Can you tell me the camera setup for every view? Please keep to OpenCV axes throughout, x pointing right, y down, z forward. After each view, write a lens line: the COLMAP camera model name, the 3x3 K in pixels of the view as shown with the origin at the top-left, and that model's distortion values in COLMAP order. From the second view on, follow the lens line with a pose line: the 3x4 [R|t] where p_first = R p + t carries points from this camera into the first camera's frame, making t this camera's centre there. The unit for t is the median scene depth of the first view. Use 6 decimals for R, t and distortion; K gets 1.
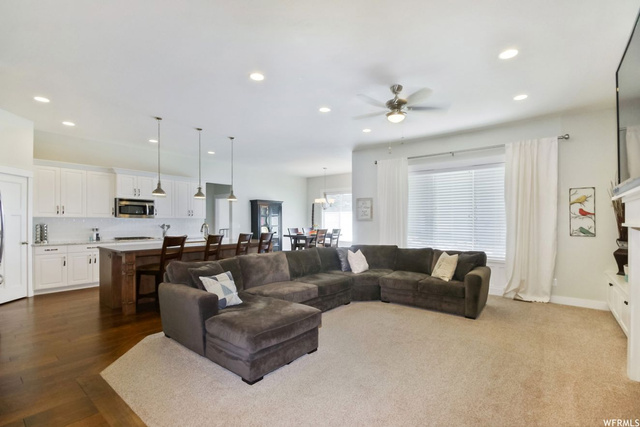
lens RADIAL K [[291.6, 0, 326.7], [0, 291.6, 218.0], [0, 0, 1]] dist [-0.003332, -0.000987]
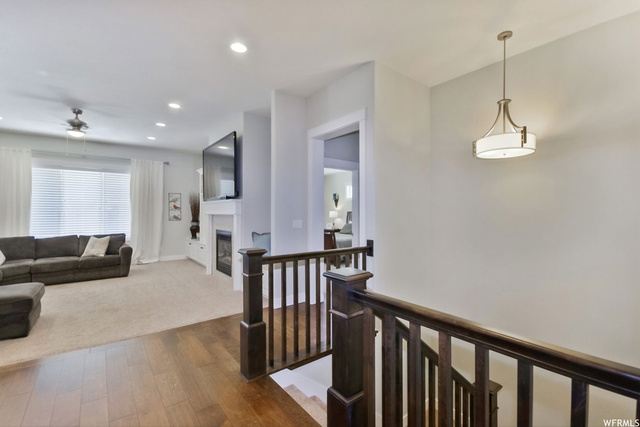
lens RADIAL K [[285.0, 0, 328.9], [0, 285.0, 213.5], [0, 0, 1]] dist [-0.003586, -0.000632]
pose [[0.234060, -0.012238, 0.972145, -0.540035], [-0.008348, 0.999859, 0.014596, -0.011778], [-0.972186, -0.011531, 0.233925, -0.295049]]
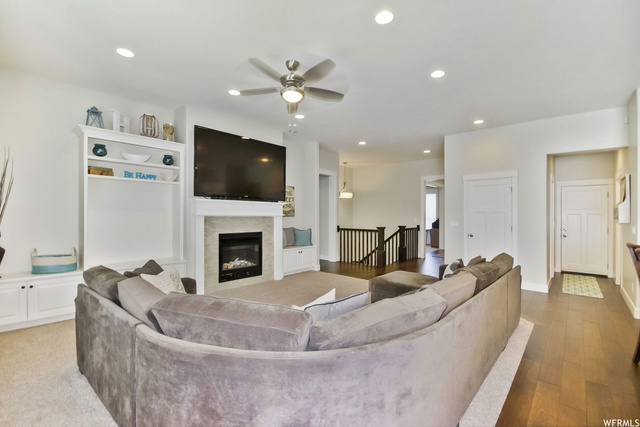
lens RADIAL K [[291.6, 0, 326.7], [0, 291.6, 218.0], [0, 0, 1]] dist [-0.003332, -0.000987]
pose [[-0.998602, -0.014154, 0.050936, 0.079713], [-0.014188, 0.999899, -0.000319, 0.017428], [-0.050926, -0.001041, -0.998702, 1.405923]]
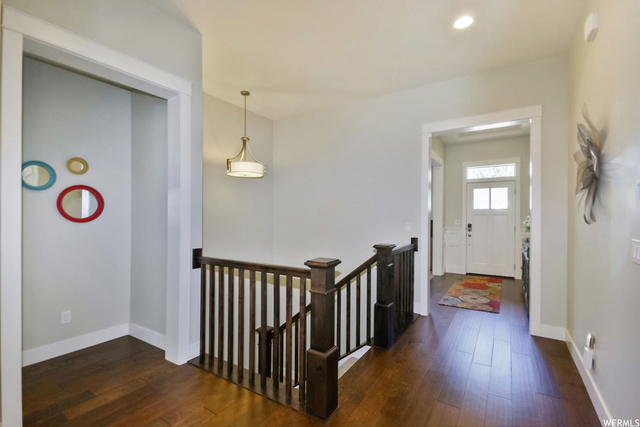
lens RADIAL K [[291.6, 0, 326.7], [0, 291.6, 218.0], [0, 0, 1]] dist [-0.003332, -0.000987]
pose [[-0.994259, -0.004725, -0.106895, -0.081737], [-0.004843, 0.999988, 0.000848, 0.000801], [0.106890, 0.001360, -0.994270, 0.328950]]
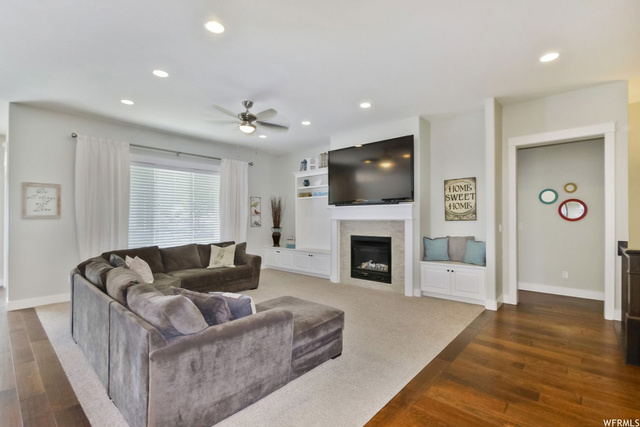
lens RADIAL K [[291.6, 0, 326.7], [0, 291.6, 218.0], [0, 0, 1]] dist [-0.003332, -0.000987]
pose [[0.052982, -0.006950, 0.998571, -0.663302], [-0.005571, 0.999958, 0.007255, -0.000039], [-0.998580, -0.005947, 0.052941, 0.467751]]
